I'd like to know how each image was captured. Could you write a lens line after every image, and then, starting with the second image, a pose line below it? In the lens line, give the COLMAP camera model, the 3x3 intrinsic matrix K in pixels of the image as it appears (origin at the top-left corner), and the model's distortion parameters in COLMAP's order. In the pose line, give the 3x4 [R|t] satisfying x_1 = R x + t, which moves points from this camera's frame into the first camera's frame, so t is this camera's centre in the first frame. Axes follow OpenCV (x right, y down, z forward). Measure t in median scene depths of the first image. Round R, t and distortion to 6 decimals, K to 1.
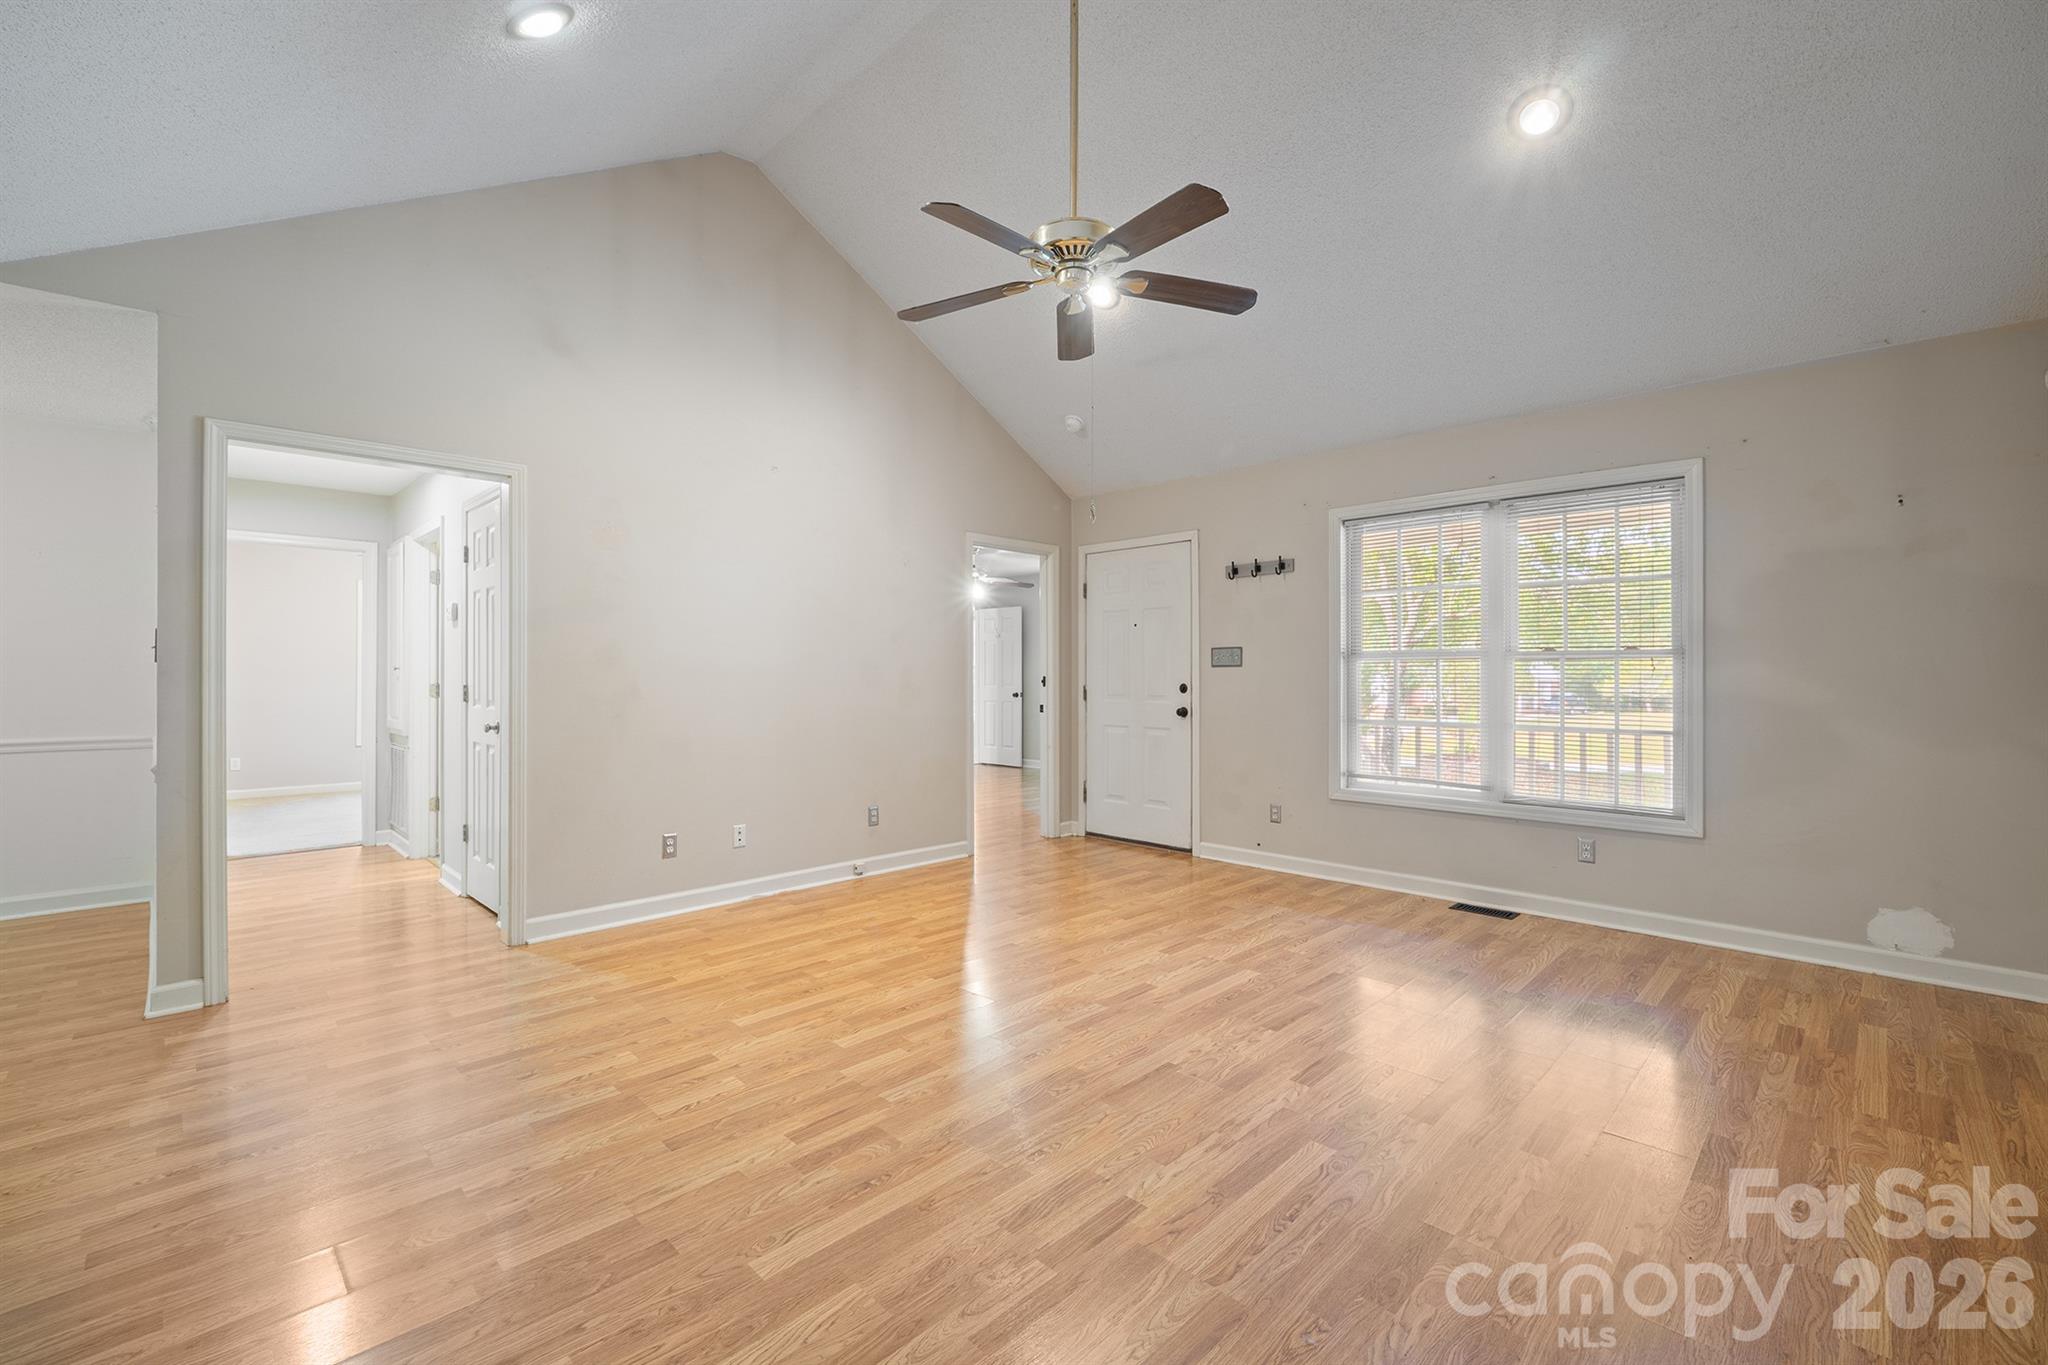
lens RADIAL K [[860.7, 0, 1027.8], [0, 860.7, 671.9], [0, 0, 1]] dist [-0.003549, -0.000256]
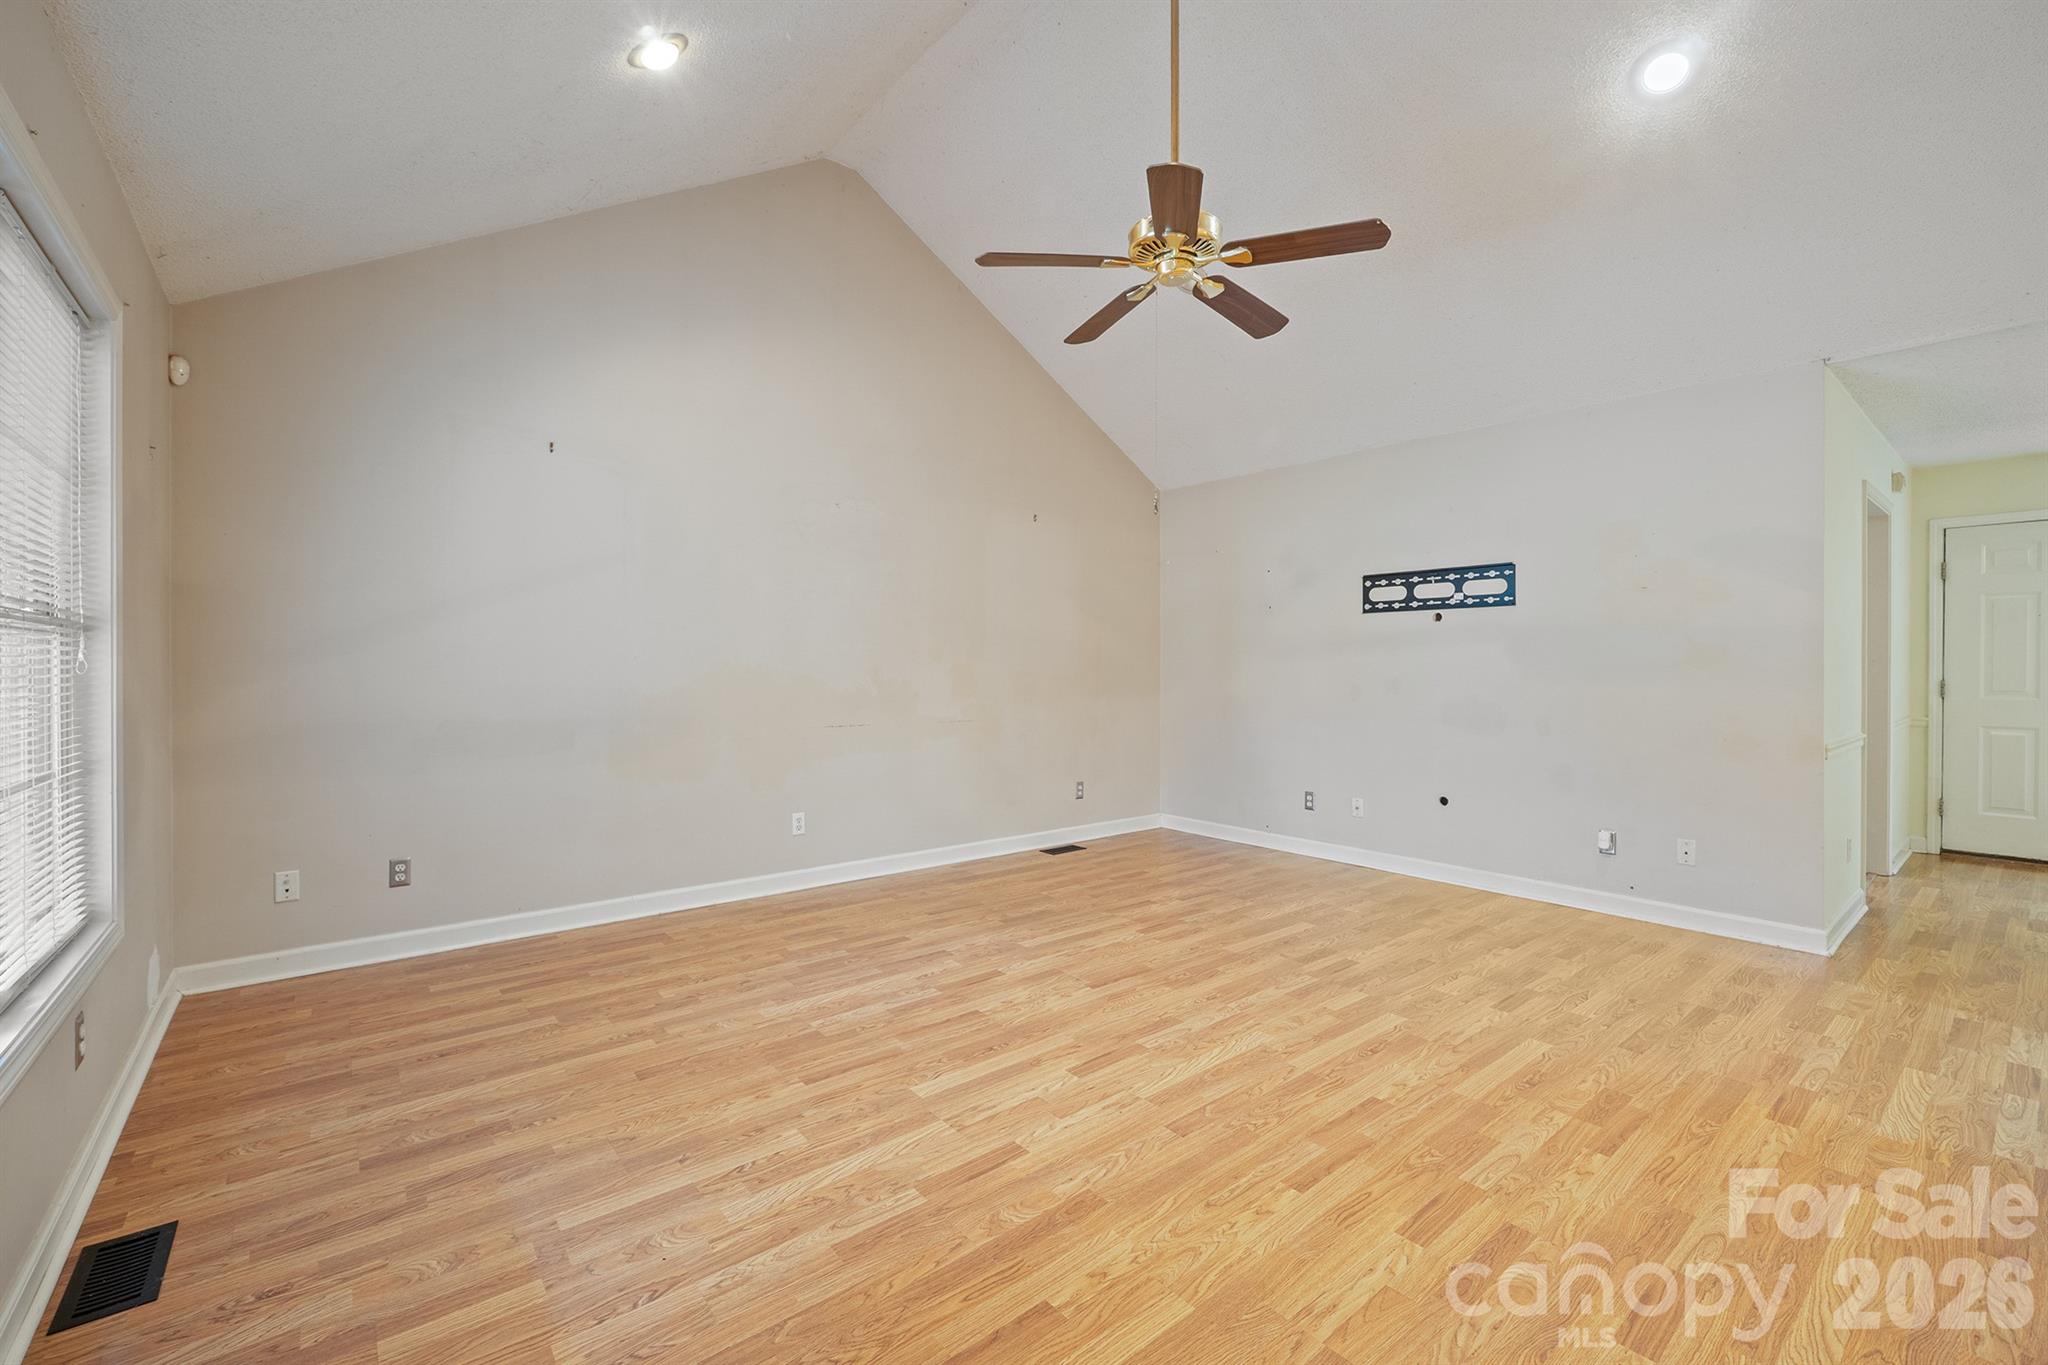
lens RADIAL K [[860.7, 0, 1027.8], [0, 860.7, 671.9], [0, 0, 1]] dist [-0.003549, -0.000256]
pose [[-0.994727, -0.001113, 0.102552, 0.110822], [-0.000575, 0.999986, 0.005280, 0.003709], [-0.102556, 0.005194, -0.994714, 1.848744]]
